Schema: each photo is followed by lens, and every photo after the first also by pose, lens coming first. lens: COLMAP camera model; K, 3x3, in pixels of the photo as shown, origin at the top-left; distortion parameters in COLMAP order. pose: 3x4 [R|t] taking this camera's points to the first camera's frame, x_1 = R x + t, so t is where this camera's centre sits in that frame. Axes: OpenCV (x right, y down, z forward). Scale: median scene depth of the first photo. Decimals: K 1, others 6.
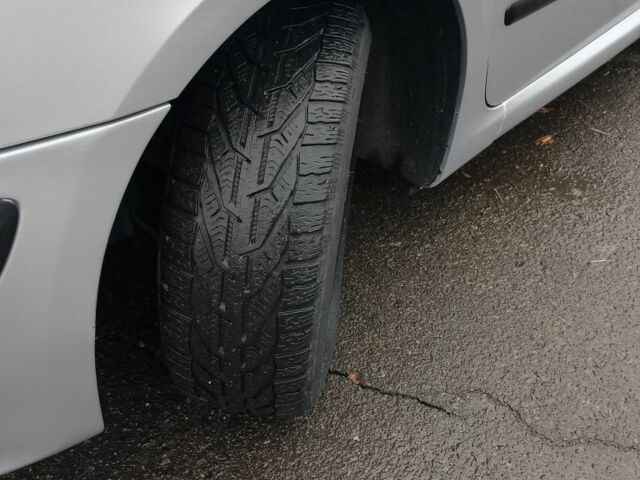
lens RADIAL K [[619.9, 0, 320.0], [0, 619.9, 240.0], [0, 0, 1]] dist [0.101016, -0.168557]
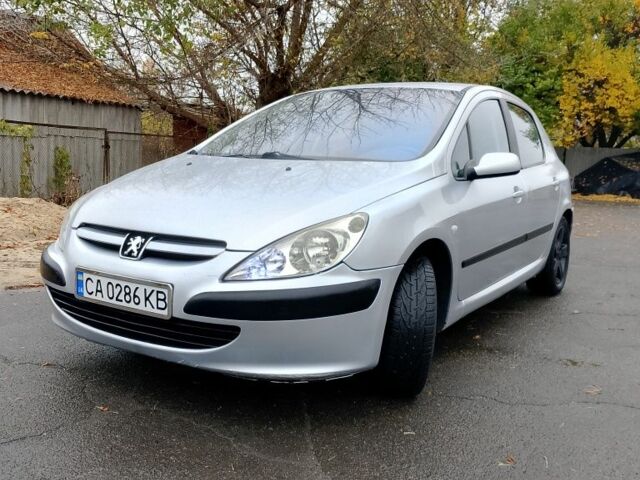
lens RADIAL K [[619.9, 0, 320.0], [0, 619.9, 240.0], [0, 0, 1]] dist [0.101016, -0.168557]
pose [[0.988803, 0.009766, 0.148906, -0.919865], [0.065065, 0.869794, -0.489107, 1.071767], [-0.134294, 0.493319, 0.859419, -1.701310]]
